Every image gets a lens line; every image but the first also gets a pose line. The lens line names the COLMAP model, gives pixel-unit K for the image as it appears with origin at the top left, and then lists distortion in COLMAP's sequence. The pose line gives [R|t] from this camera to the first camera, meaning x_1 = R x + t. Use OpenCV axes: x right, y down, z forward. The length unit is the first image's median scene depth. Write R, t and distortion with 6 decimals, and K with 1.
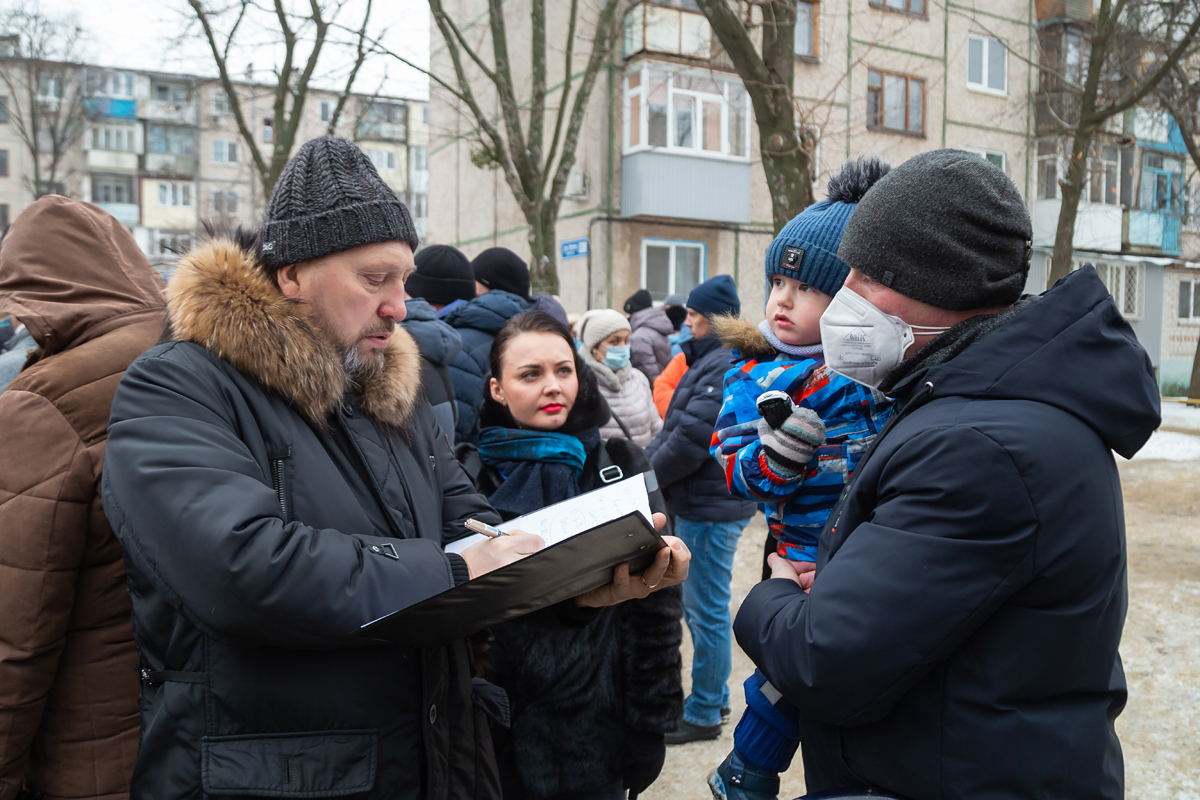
lens RADIAL K [[986.7, 0, 562.3], [0, 986.7, 393.5], [0, 0, 1]] dist [-0.137239, 0.091553]
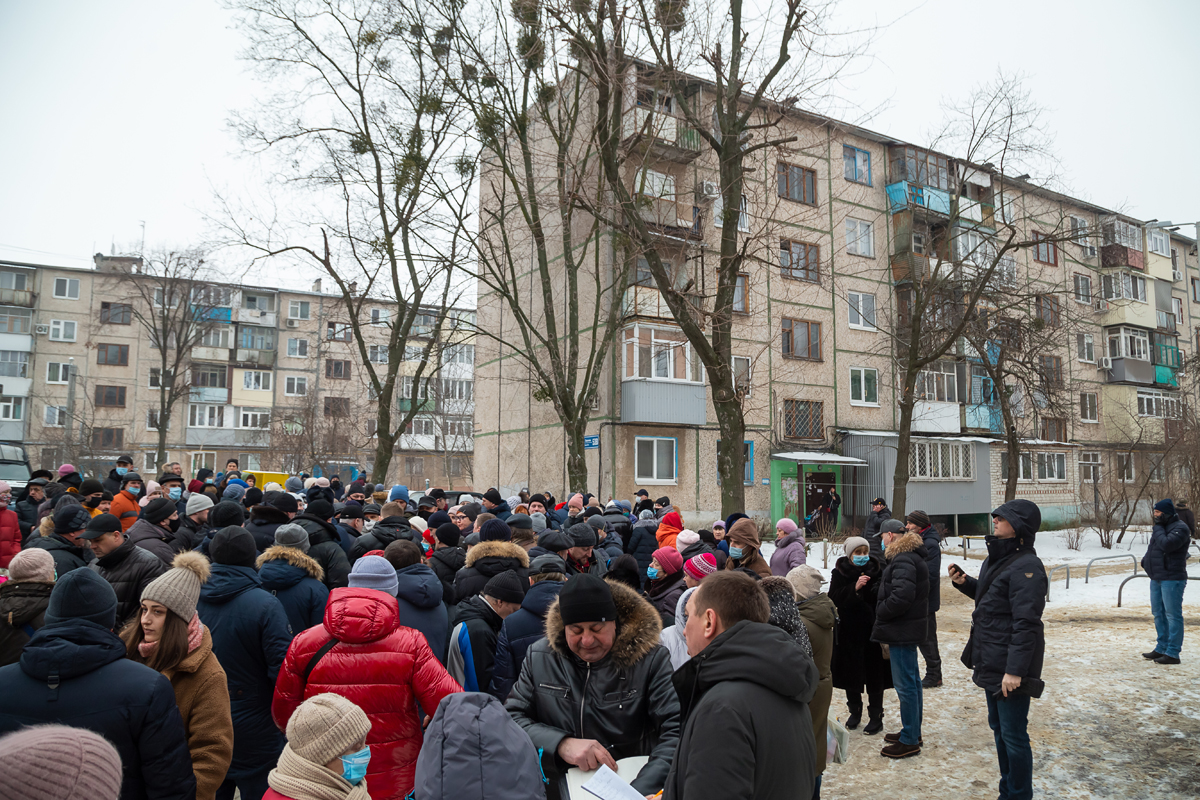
lens RADIAL K [[832.2, 0, 594.7], [0, 832.2, 407.1], [0, 0, 1]] dist [-0.121904, 0.074245]
pose [[0.998431, -0.003465, 0.055882, -0.048014], [0.011864, 0.988514, -0.150663, -0.009614], [-0.054718, 0.151090, 0.987004, -0.242008]]
